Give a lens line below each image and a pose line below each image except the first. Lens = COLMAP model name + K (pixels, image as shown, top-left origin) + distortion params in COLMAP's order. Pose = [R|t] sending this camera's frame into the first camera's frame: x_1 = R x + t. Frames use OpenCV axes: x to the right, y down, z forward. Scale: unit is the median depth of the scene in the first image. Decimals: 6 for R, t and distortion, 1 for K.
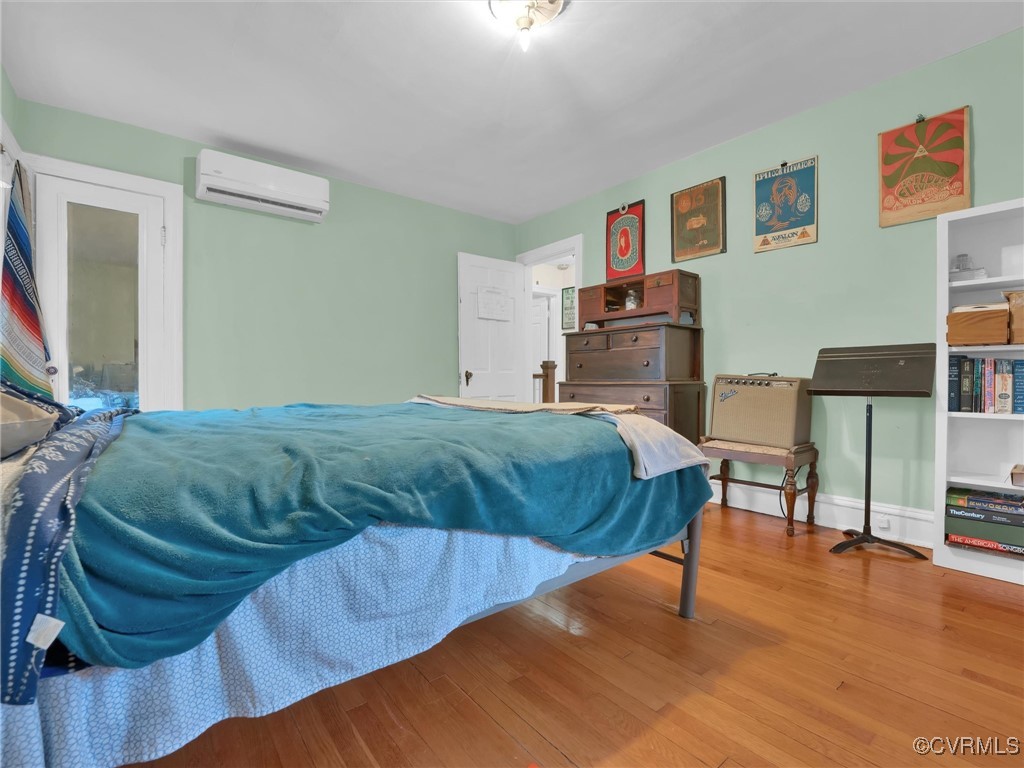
lens RADIAL K [[482.6, 0, 508.5], [0, 482.6, 382.3], [0, 0, 1]] dist [-0.024961, 0.001629]
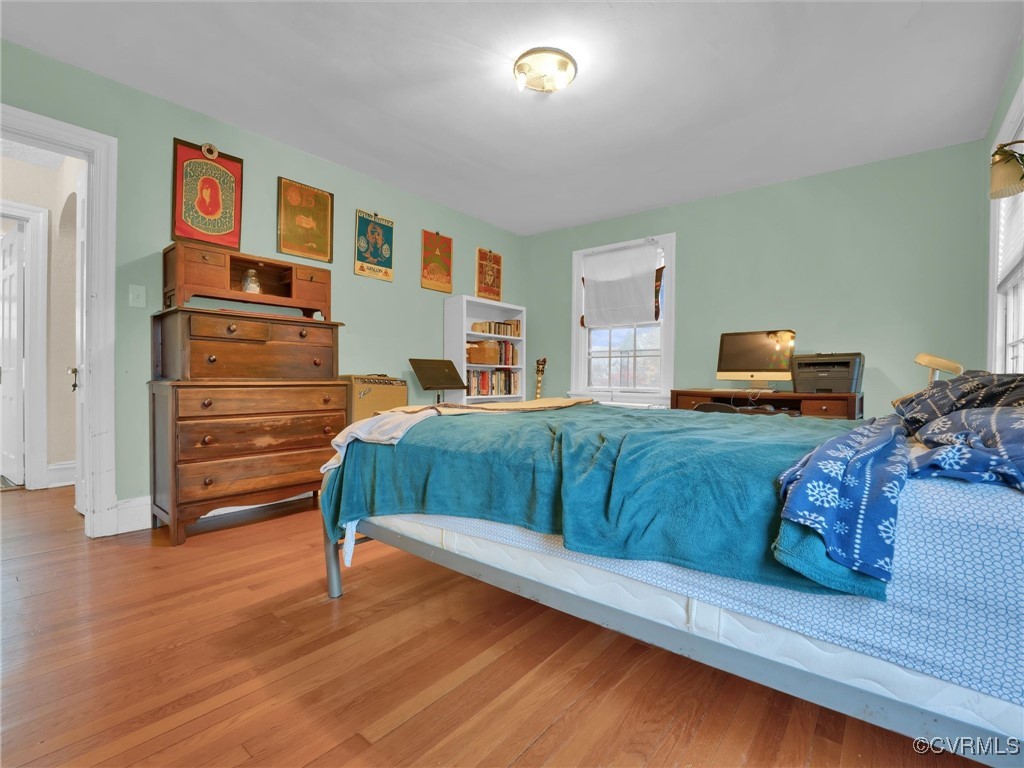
lens RADIAL K [[482.6, 0, 507.7], [0, 482.6, 384.3], [0, 0, 1]] dist [-0.024961, 0.001629]
pose [[-0.234641, -0.013536, 0.971988, -0.759169], [0.000977, 0.999899, 0.014161, -0.010735], [-0.972082, 0.004273, -0.234604, 0.922710]]
